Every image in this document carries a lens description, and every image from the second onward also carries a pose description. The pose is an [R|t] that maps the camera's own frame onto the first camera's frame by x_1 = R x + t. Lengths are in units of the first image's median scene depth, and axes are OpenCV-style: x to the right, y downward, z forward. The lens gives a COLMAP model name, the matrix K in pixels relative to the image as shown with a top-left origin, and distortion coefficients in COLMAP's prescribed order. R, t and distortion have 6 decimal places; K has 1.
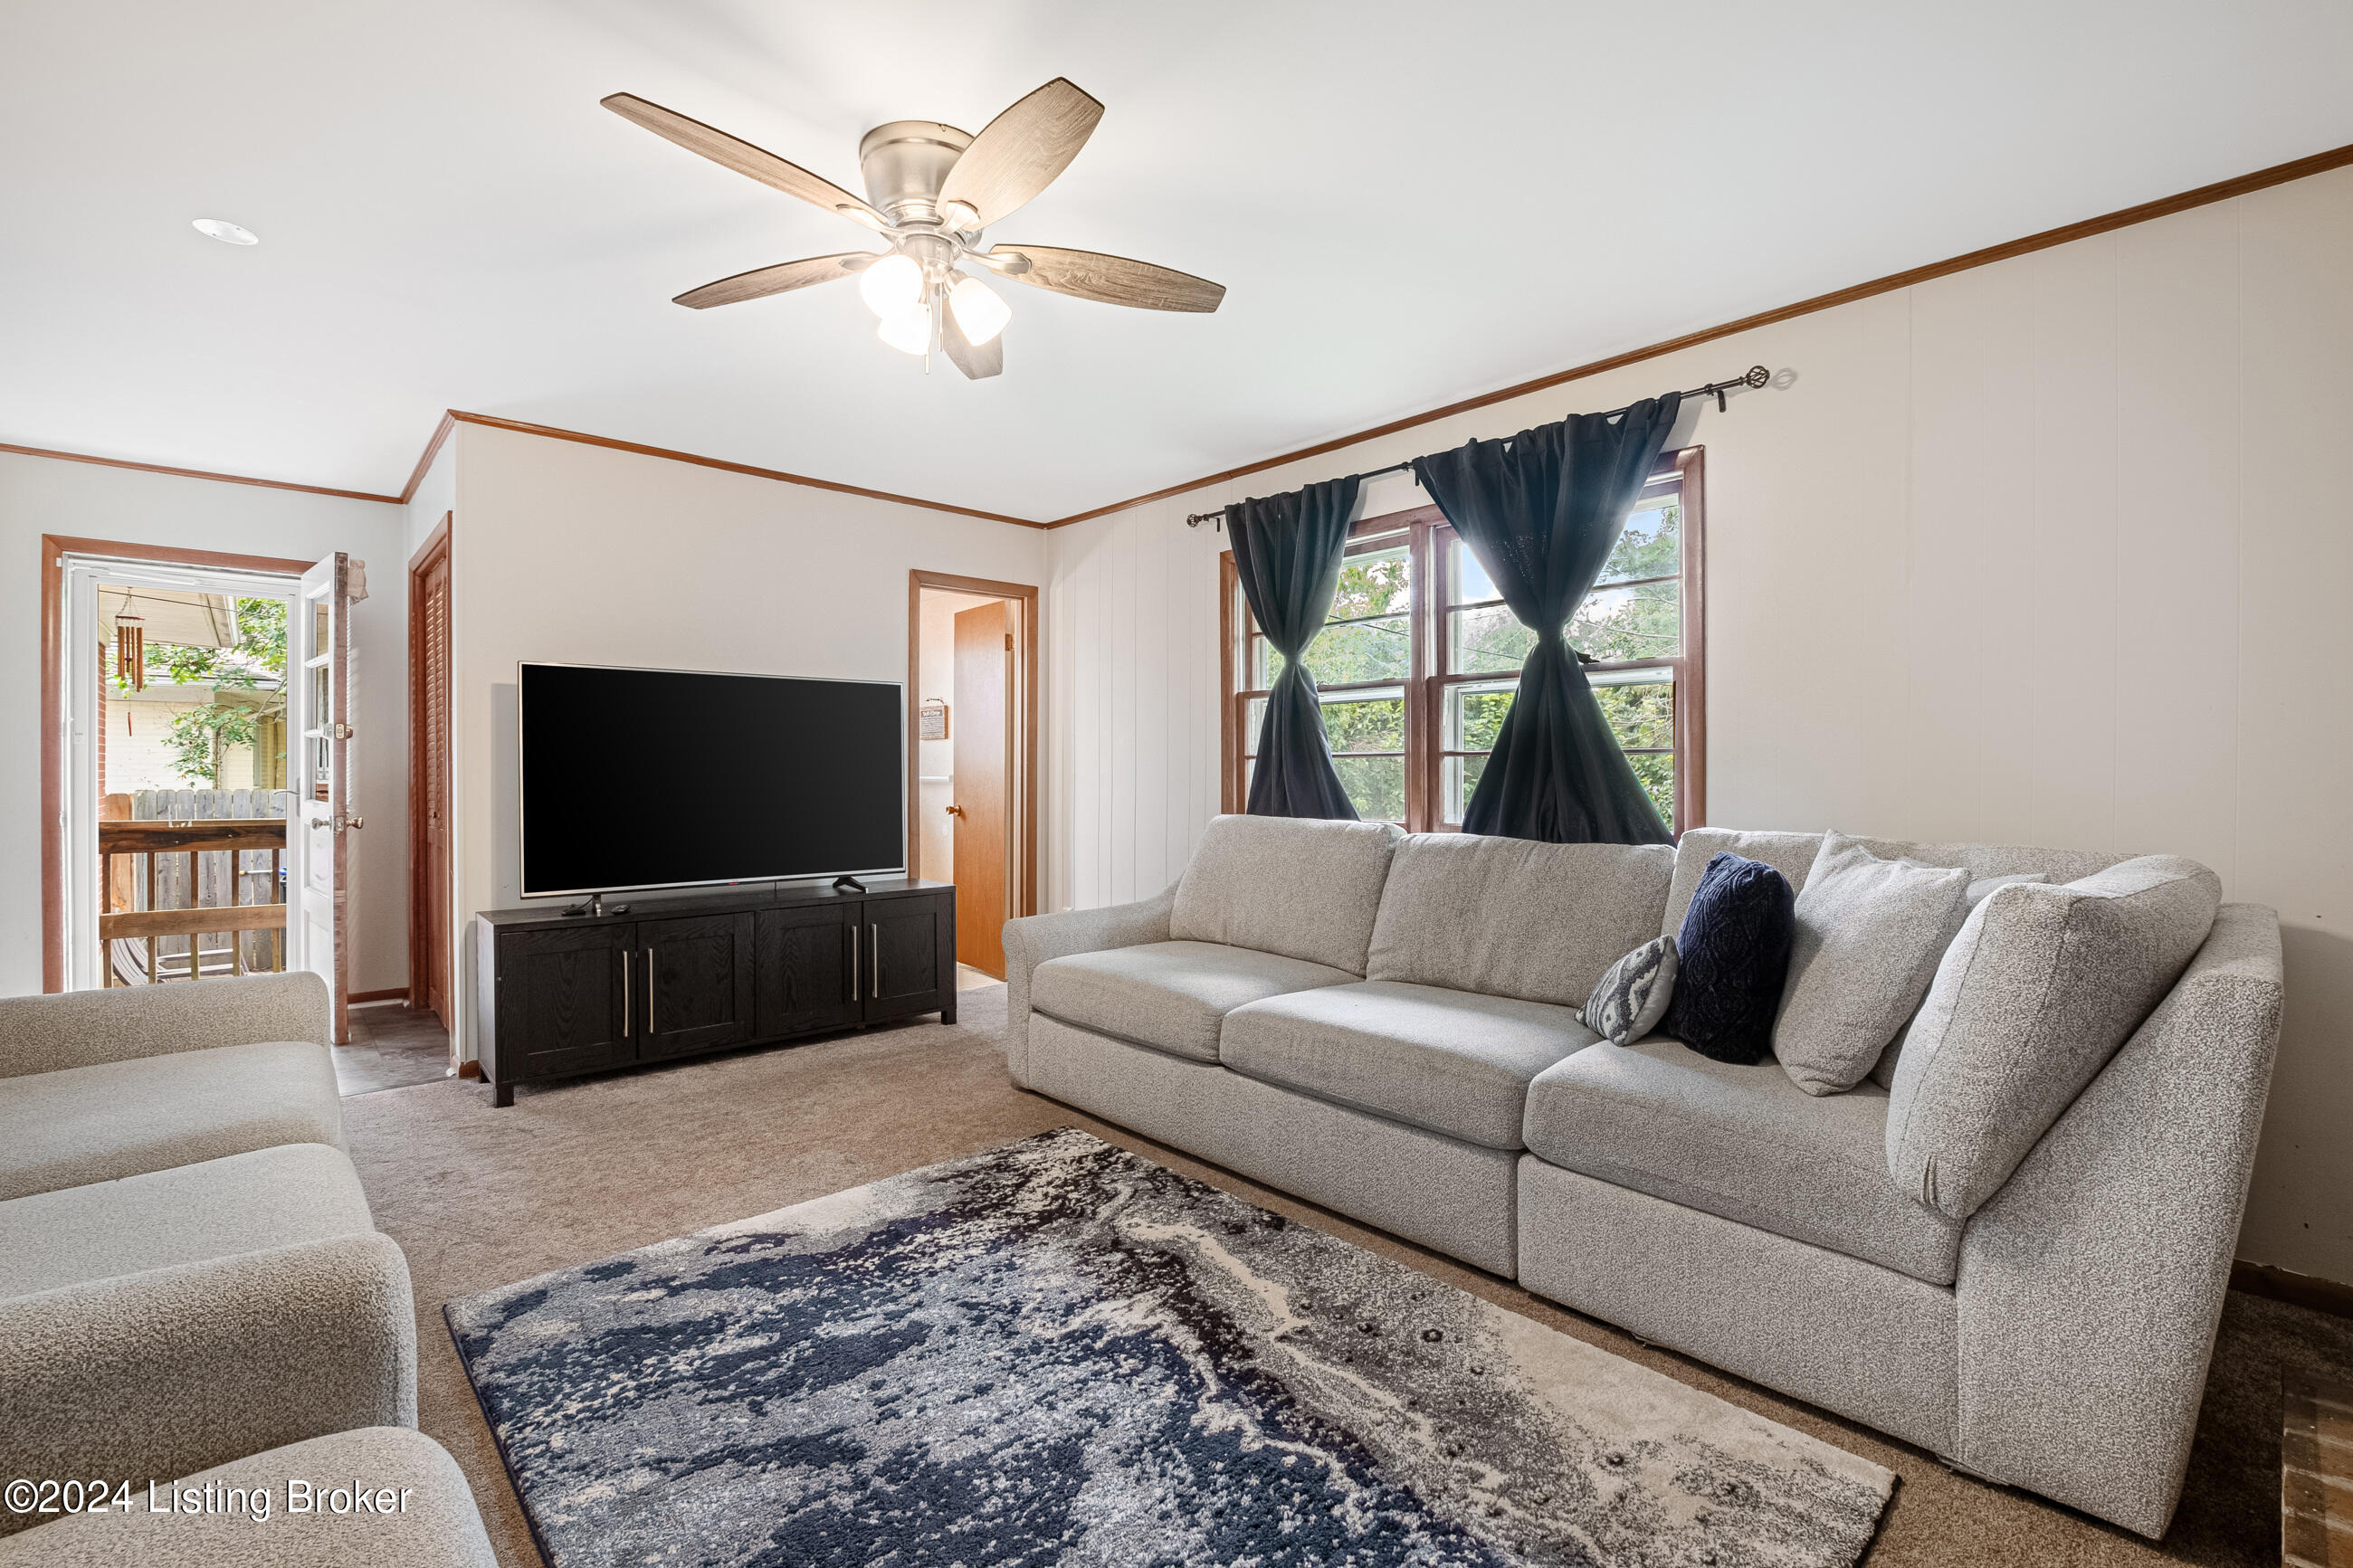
lens RADIAL K [[1043.8, 0, 1183.7], [0, 1043.8, 758.9], [0, 0, 1]] dist [-0.012002, -0.000130]
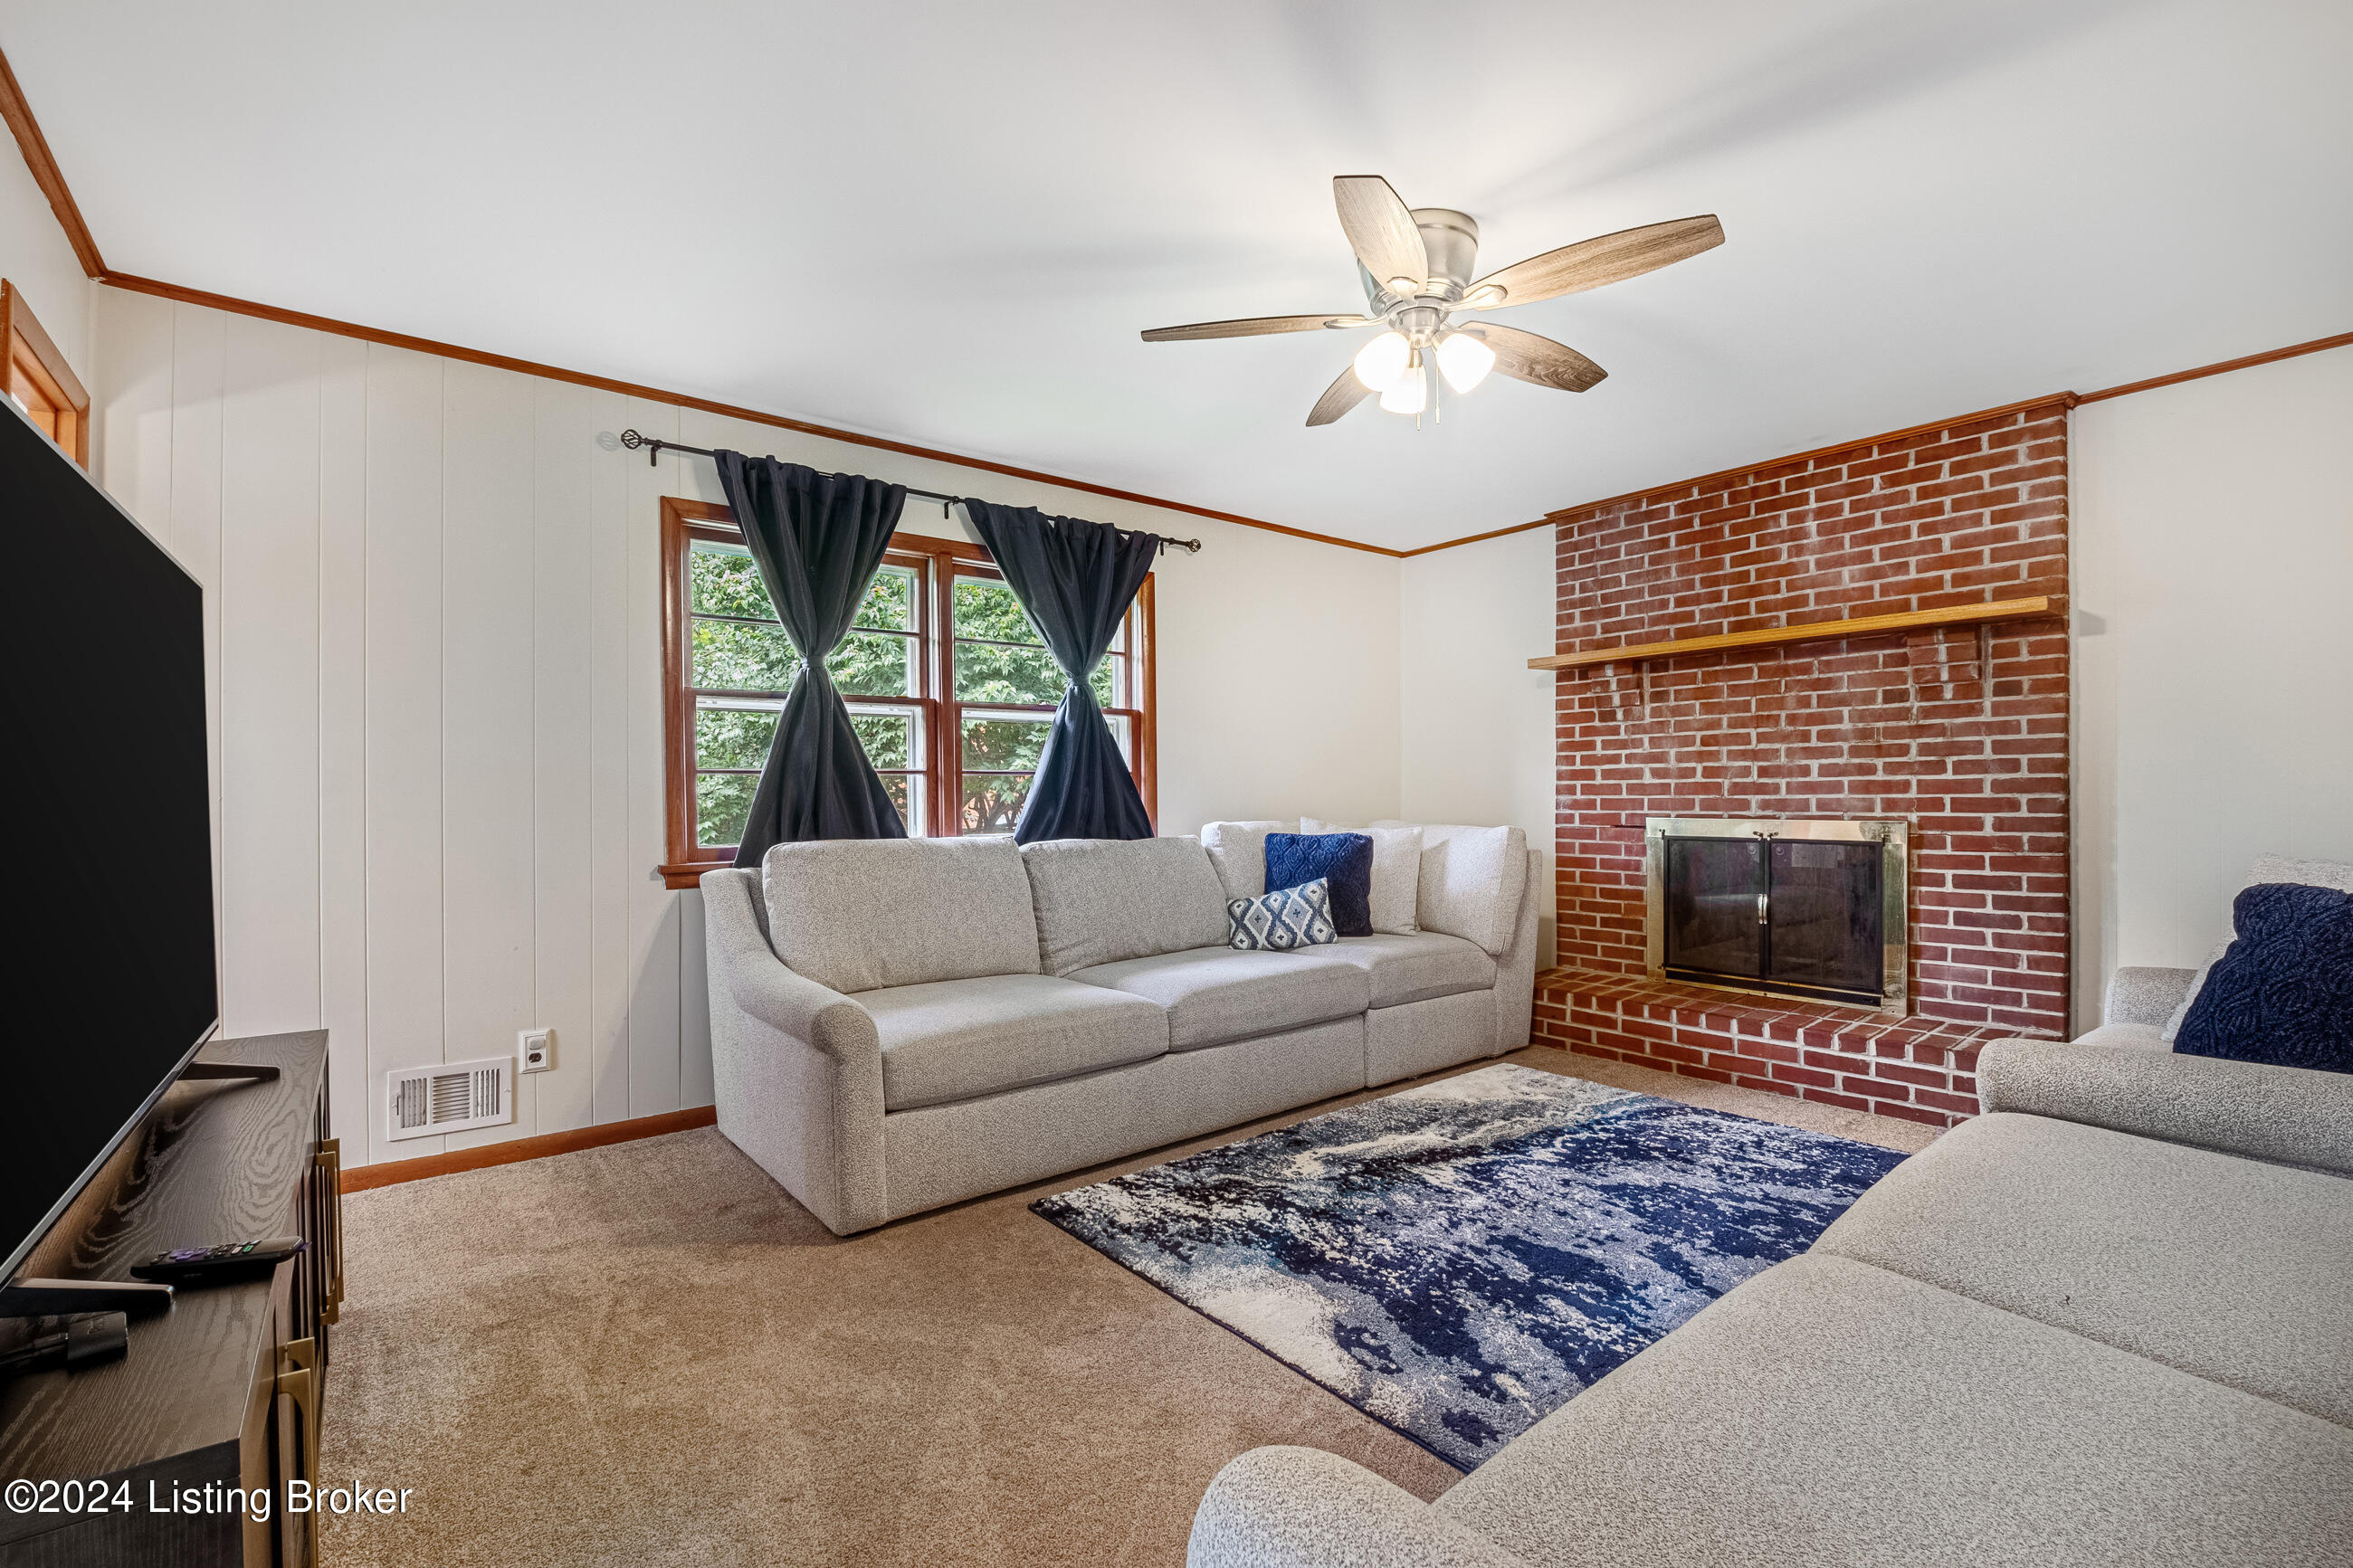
lens RADIAL K [[1028.8, 0, 1176.5], [0, 1028.8, 784.0], [0, 0, 1]] dist [-0.014369, -0.000233]
pose [[0.063499, 0.008135, 0.997949, -1.233467], [0.001490, 0.999965, -0.008246, 0.022685], [-0.997981, 0.002010, 0.063485, 1.085859]]
